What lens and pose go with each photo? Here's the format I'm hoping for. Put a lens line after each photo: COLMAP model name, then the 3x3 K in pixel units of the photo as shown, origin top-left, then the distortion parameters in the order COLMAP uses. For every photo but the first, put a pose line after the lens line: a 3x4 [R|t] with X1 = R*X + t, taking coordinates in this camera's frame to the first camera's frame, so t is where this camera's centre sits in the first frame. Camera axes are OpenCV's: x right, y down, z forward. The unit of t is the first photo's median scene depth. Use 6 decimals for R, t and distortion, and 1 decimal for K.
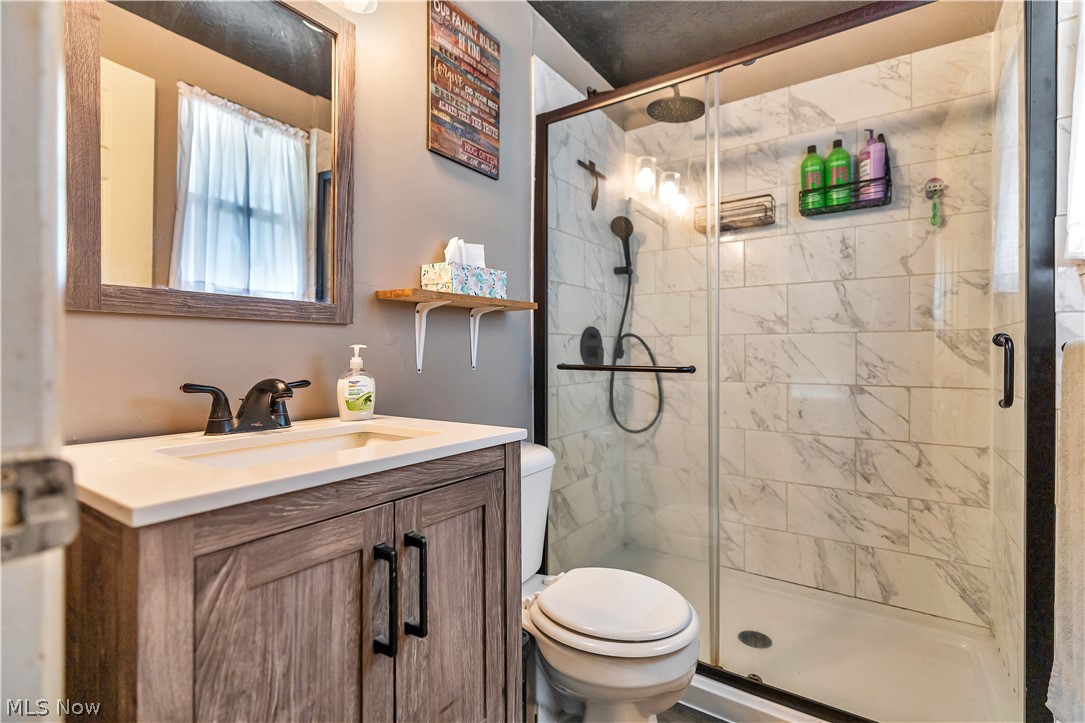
lens RADIAL K [[491.5, 0, 543.8], [0, 491.5, 354.7], [0, 0, 1]] dist [-0.004134, 0.000858]
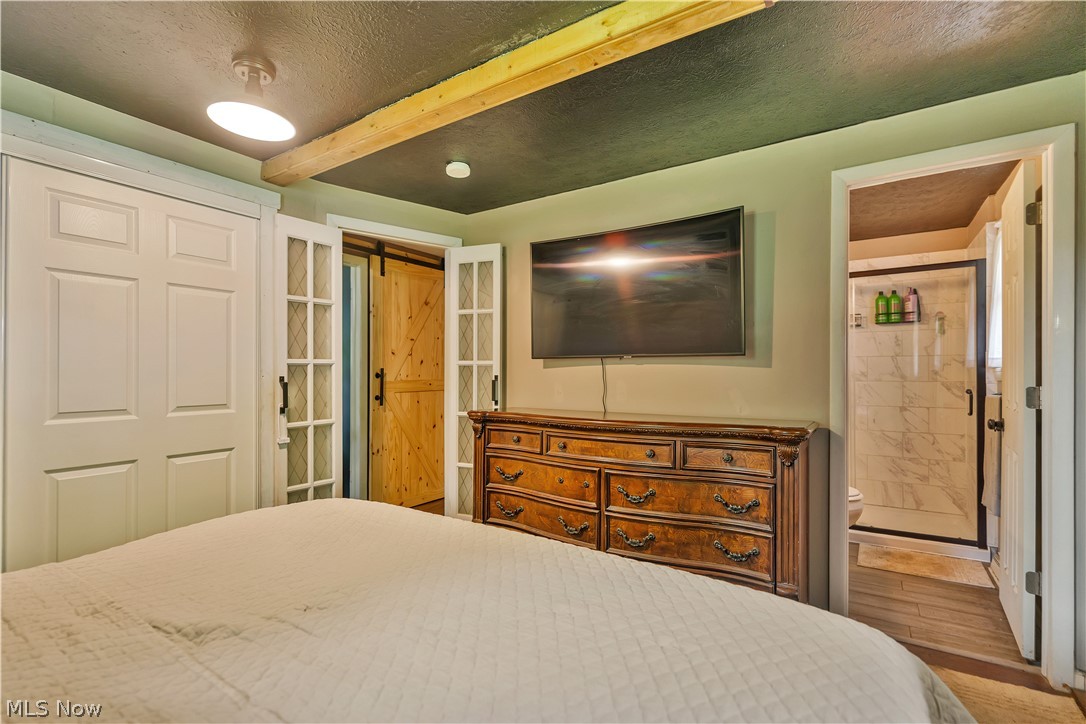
lens RADIAL K [[492.0, 0, 543.5], [0, 492.0, 370.8], [0, 0, 1]] dist [-0.004134, 0.000858]
pose [[0.999680, -0.003587, 0.025042, -0.976153], [0.003652, 0.999990, -0.002551, -0.094274], [-0.025033, 0.002641, 0.999683, -1.087028]]
